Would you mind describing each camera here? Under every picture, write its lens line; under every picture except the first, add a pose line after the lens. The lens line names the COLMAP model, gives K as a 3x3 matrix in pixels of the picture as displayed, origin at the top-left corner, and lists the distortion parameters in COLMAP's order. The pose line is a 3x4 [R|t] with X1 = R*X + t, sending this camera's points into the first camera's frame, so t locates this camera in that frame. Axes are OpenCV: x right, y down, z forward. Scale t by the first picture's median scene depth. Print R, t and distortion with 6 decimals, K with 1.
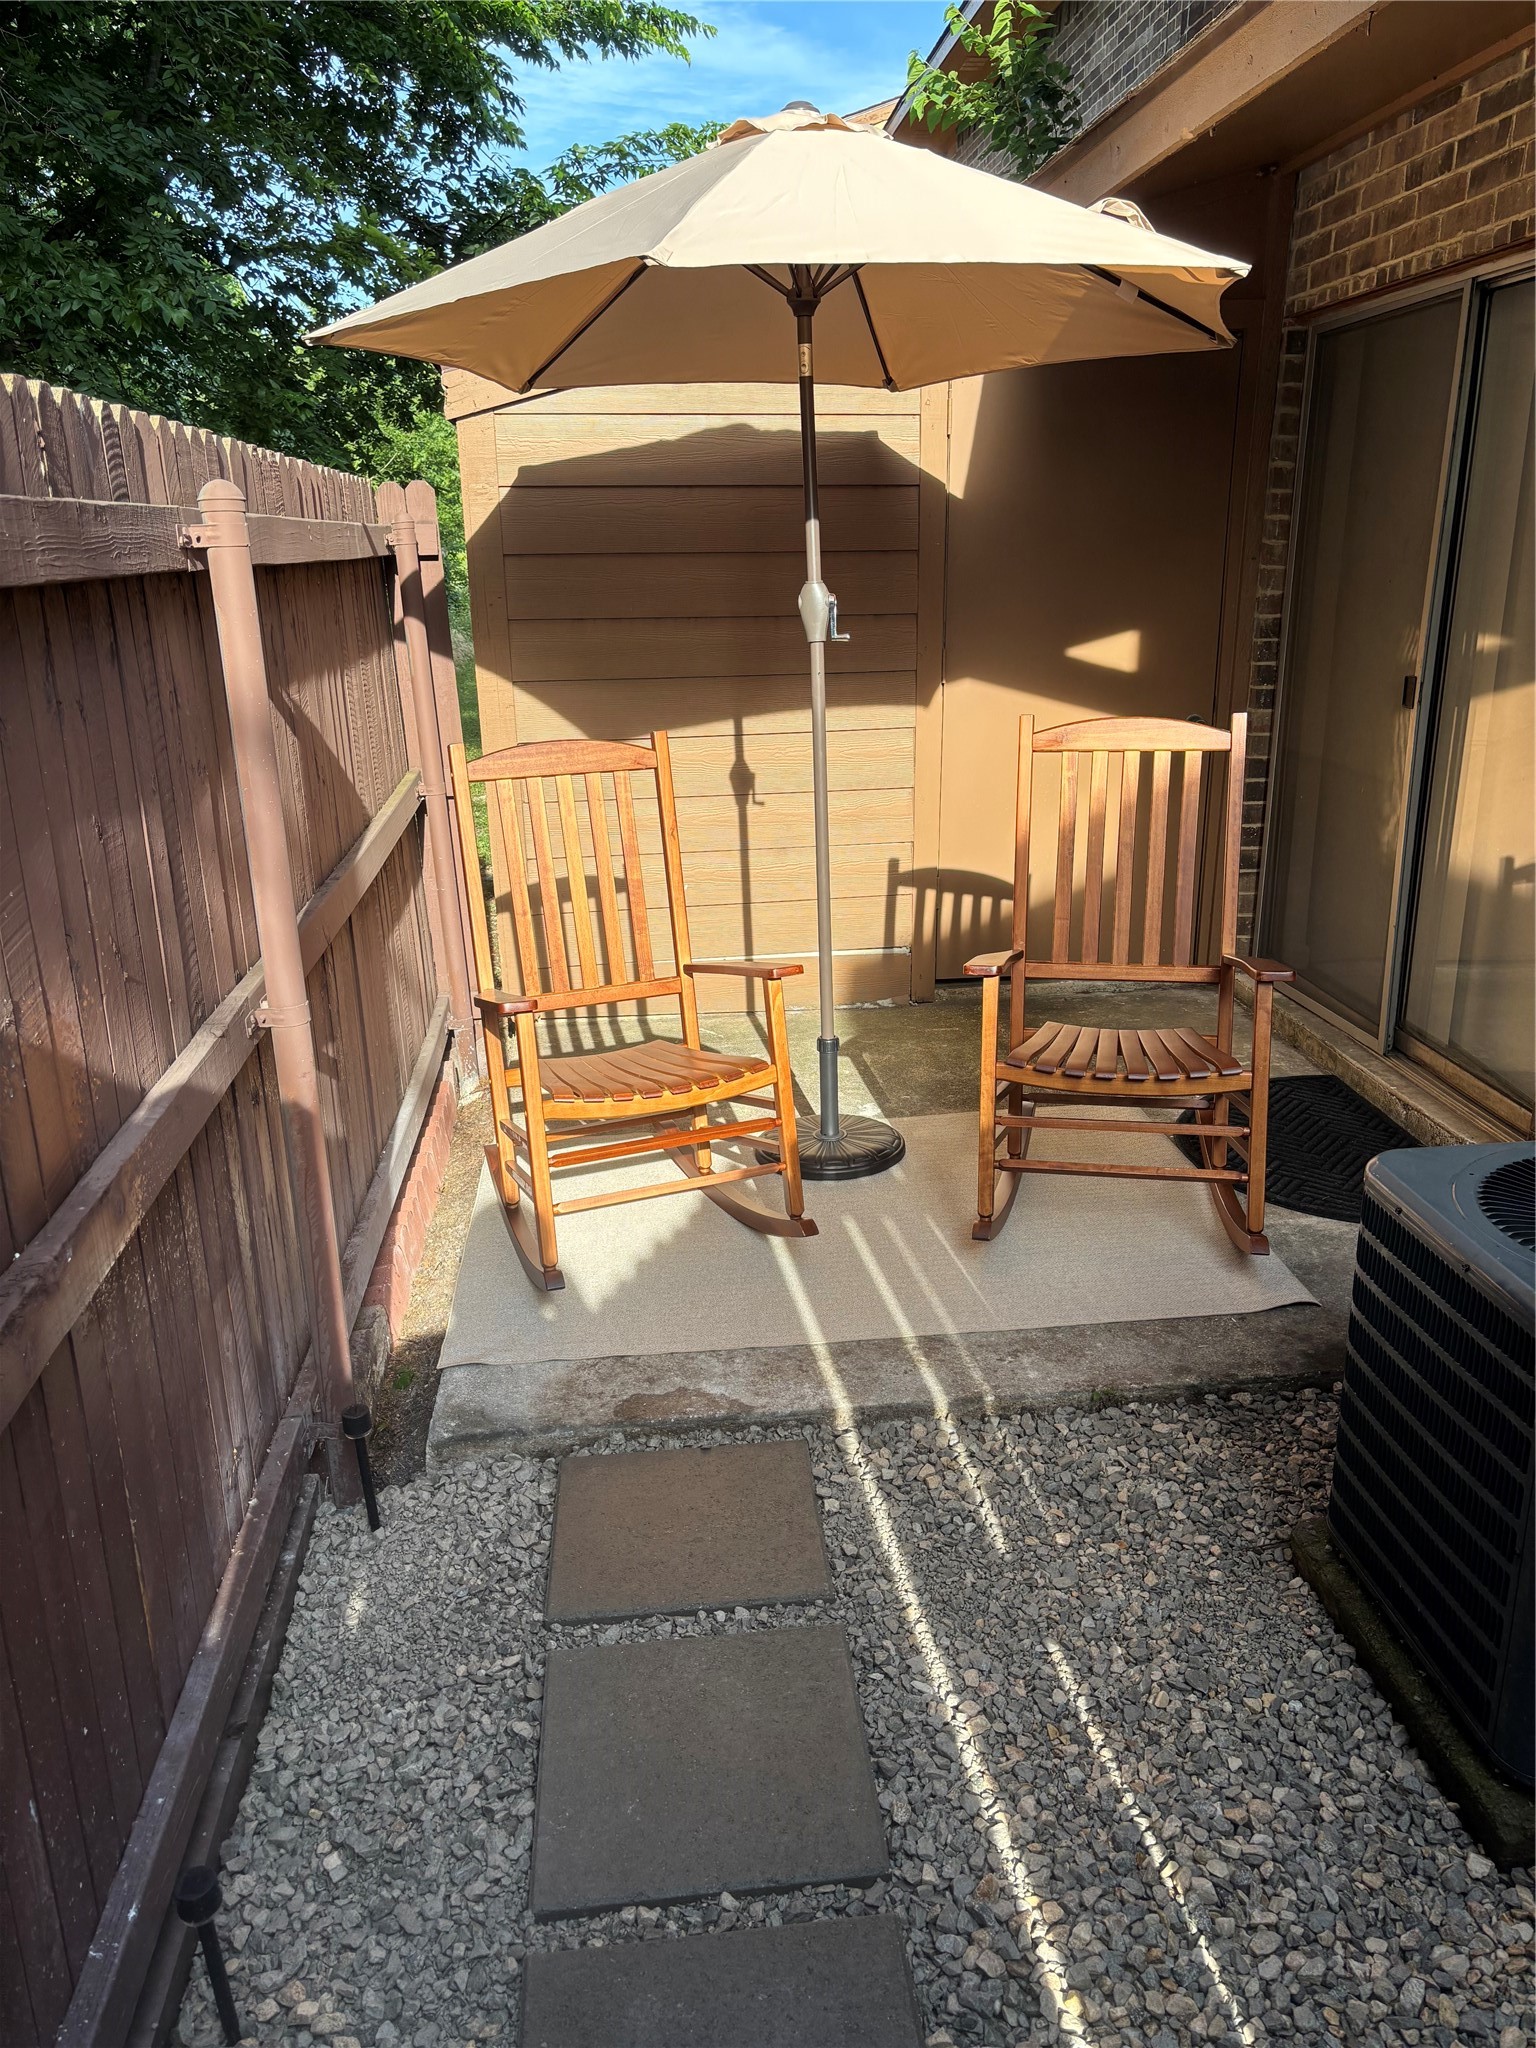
lens RADIAL K [[1519.7, 0, 767.3], [0, 1519.7, 1026.9], [0, 0, 1]] dist [0.043994, -0.032521]
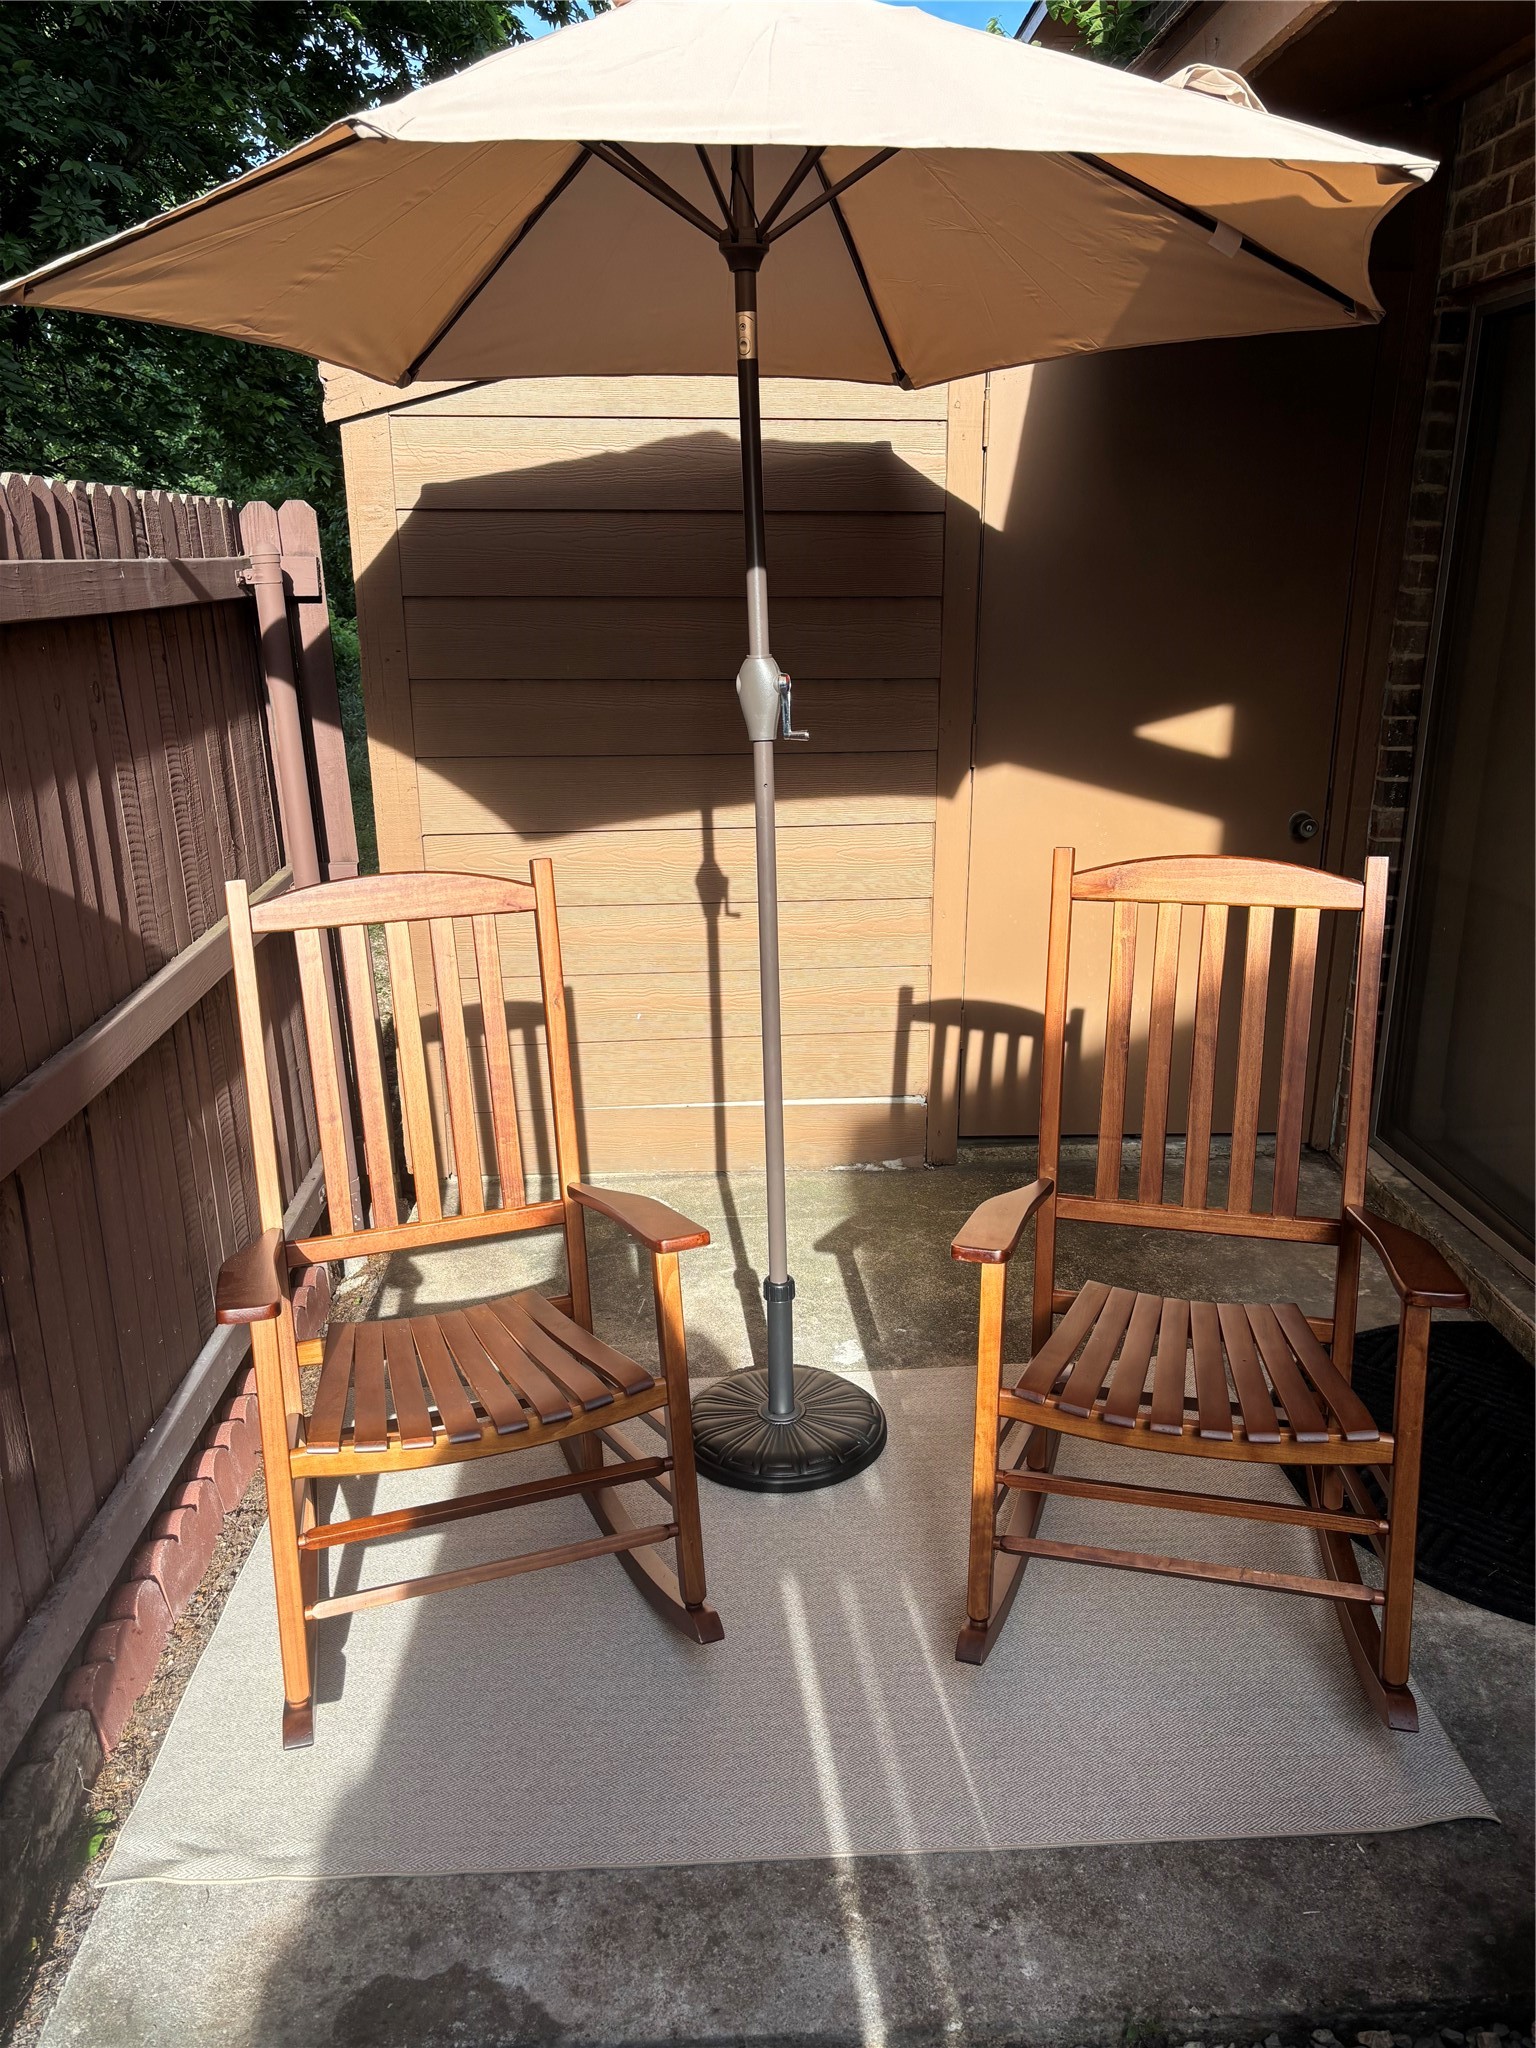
lens RADIAL K [[1519.7, 0, 773.2], [0, 1519.7, 1026.2], [0, 0, 1]] dist [0.043994, -0.032521]
pose [[0.998526, 0.025735, -0.047790, 0.066070], [-0.026081, 0.999638, -0.006627, -0.104831], [0.047602, 0.007864, 0.998835, 0.272076]]
